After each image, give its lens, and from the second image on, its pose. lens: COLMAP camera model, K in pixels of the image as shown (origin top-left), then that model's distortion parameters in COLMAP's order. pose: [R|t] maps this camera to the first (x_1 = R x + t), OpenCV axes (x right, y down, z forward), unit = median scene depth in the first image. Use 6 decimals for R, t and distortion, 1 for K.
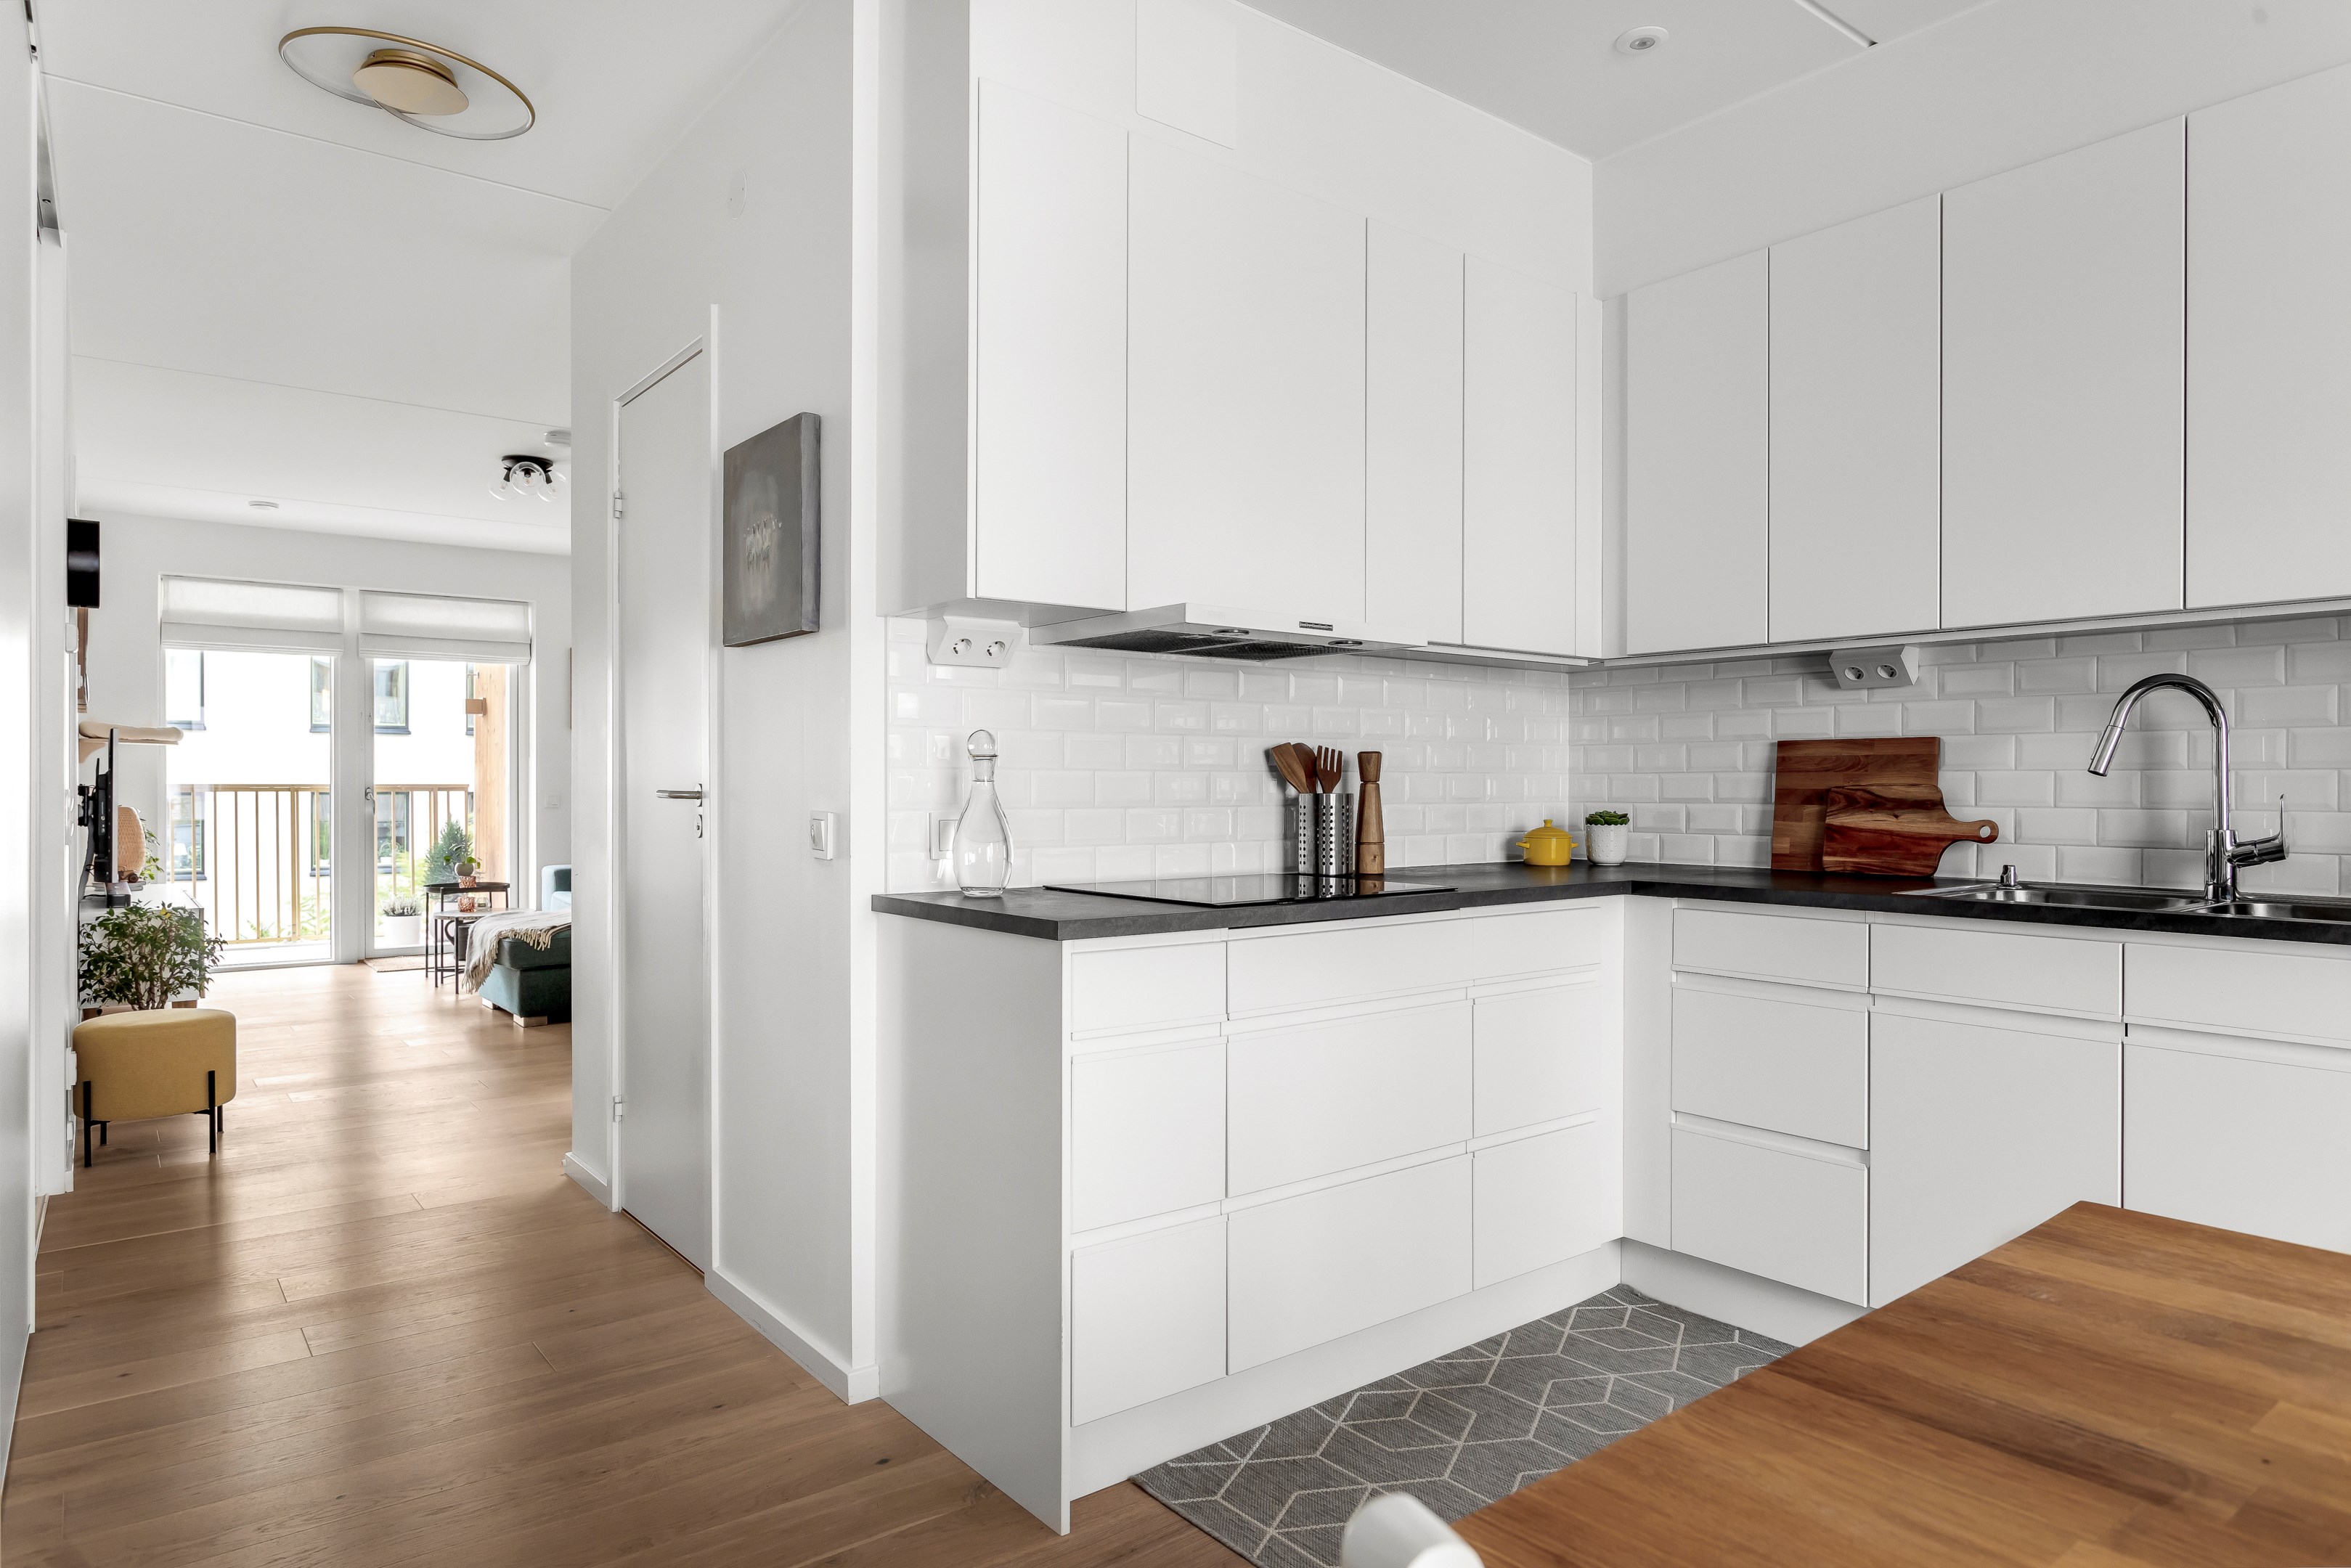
lens RADIAL K [[1396.1, 0, 1176.9], [0, 1396.1, 786.7], [0, 0, 1]] dist [-0.001317, -0.000037]
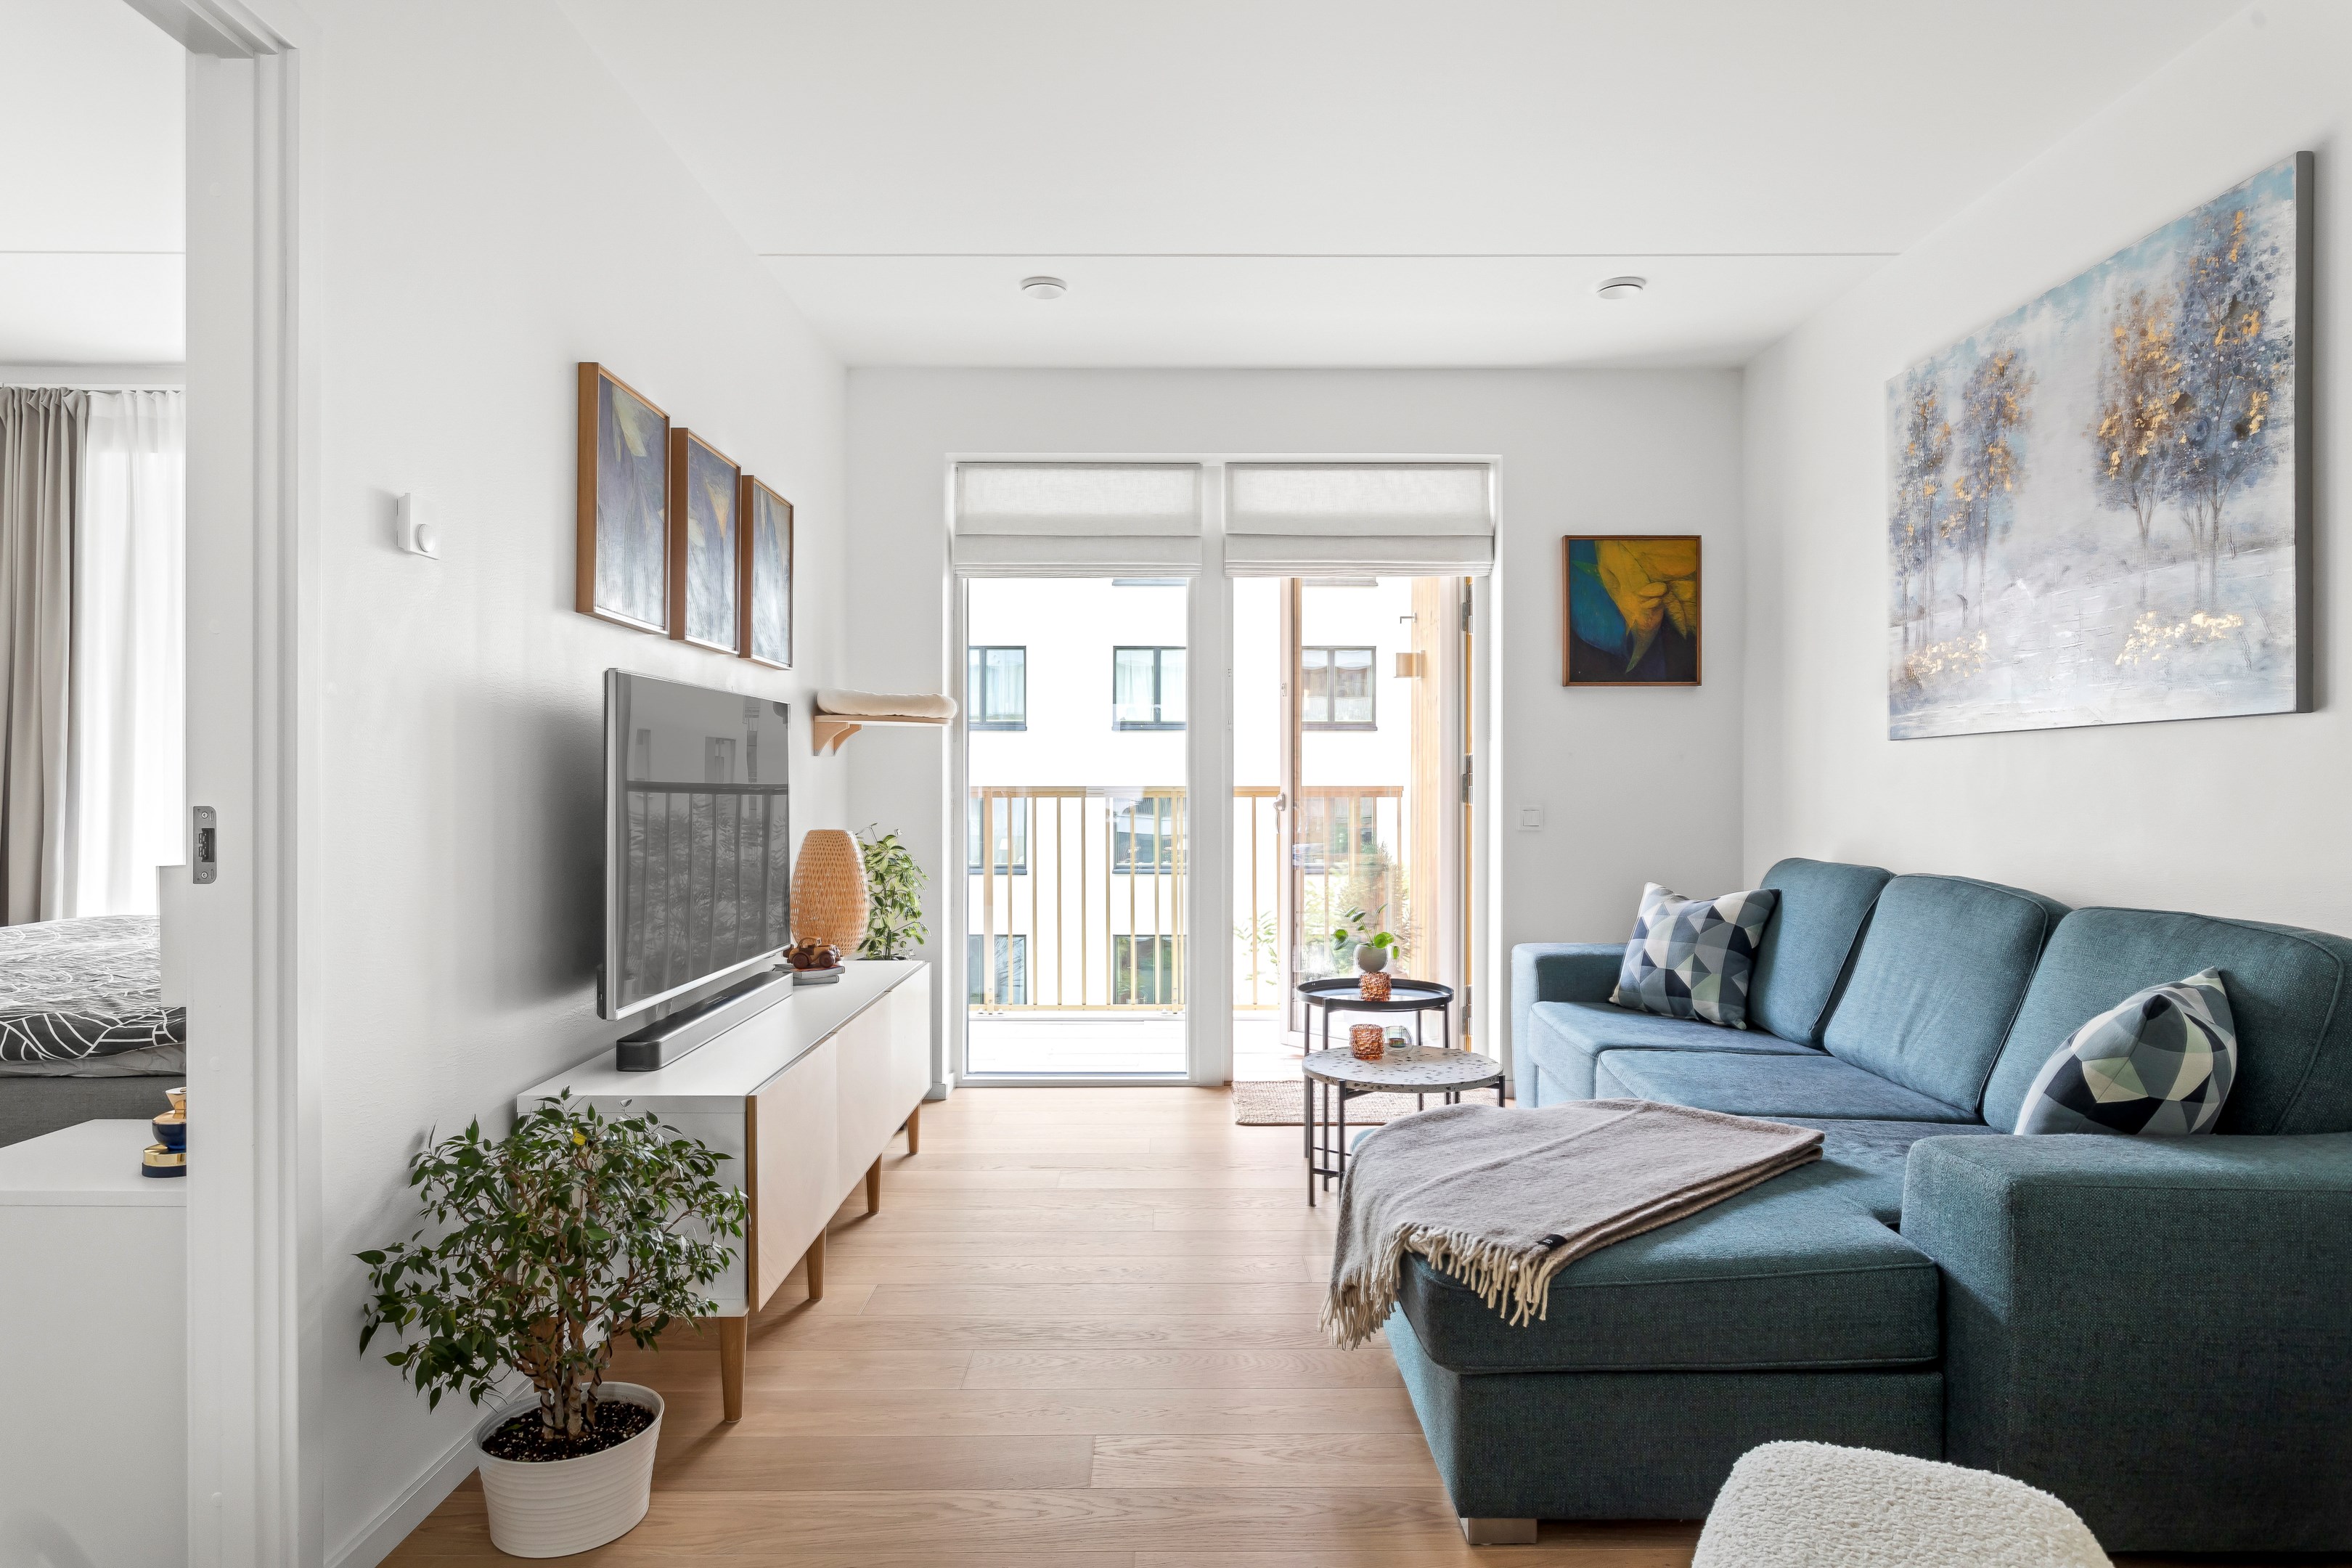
lens RADIAL K [[1394.3, 0, 1169.9], [0, 1394.3, 782.5], [0, 0, 1]] dist [-0.010507, 0.005712]
pose [[0.788854, 0.000394, -0.614581, -0.255398], [-0.001247, 0.999999, -0.000958, -0.004061], [0.614580, 0.001522, 0.788853, 0.552912]]
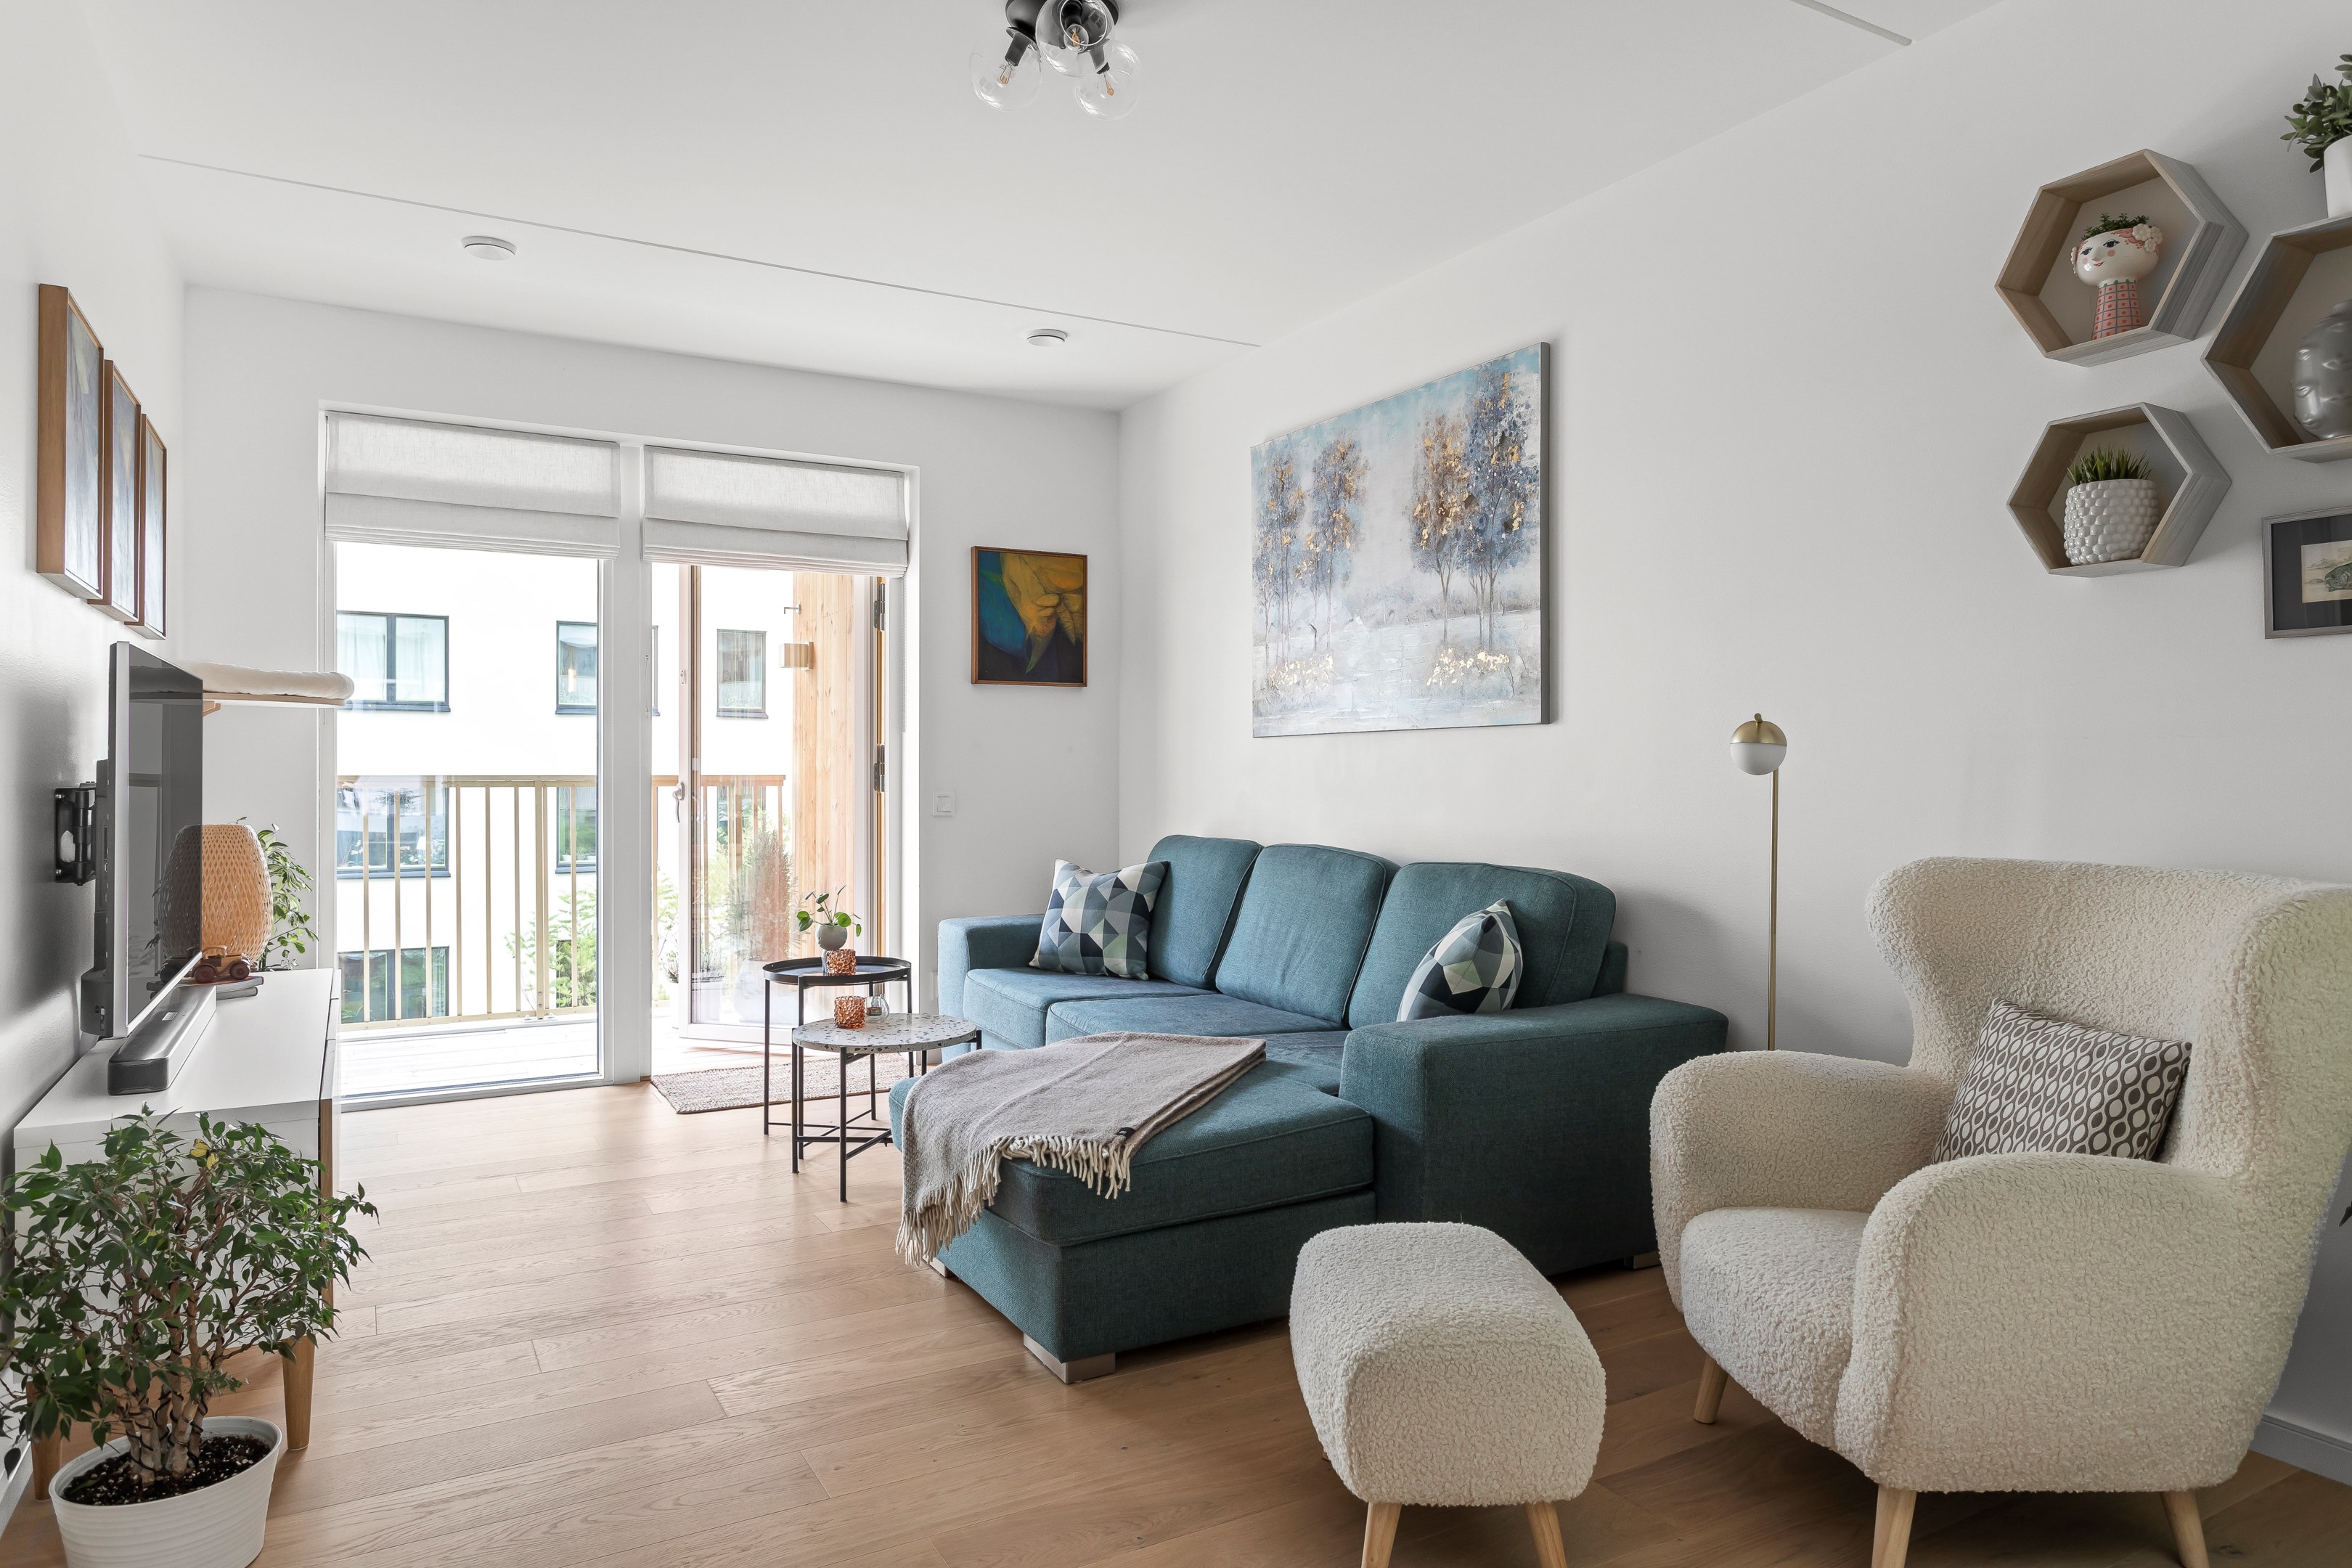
lens RADIAL K [[1451.7, 0, 1181.3], [0, 1451.7, 770.0], [0, 0, 1]] dist [-0.005493, 0.003694]
pose [[0.989277, 0.000906, -0.146045, -0.294921], [-0.001364, 0.999994, -0.003031, -0.003650], [0.146042, 0.003197, 0.989273, 0.464146]]
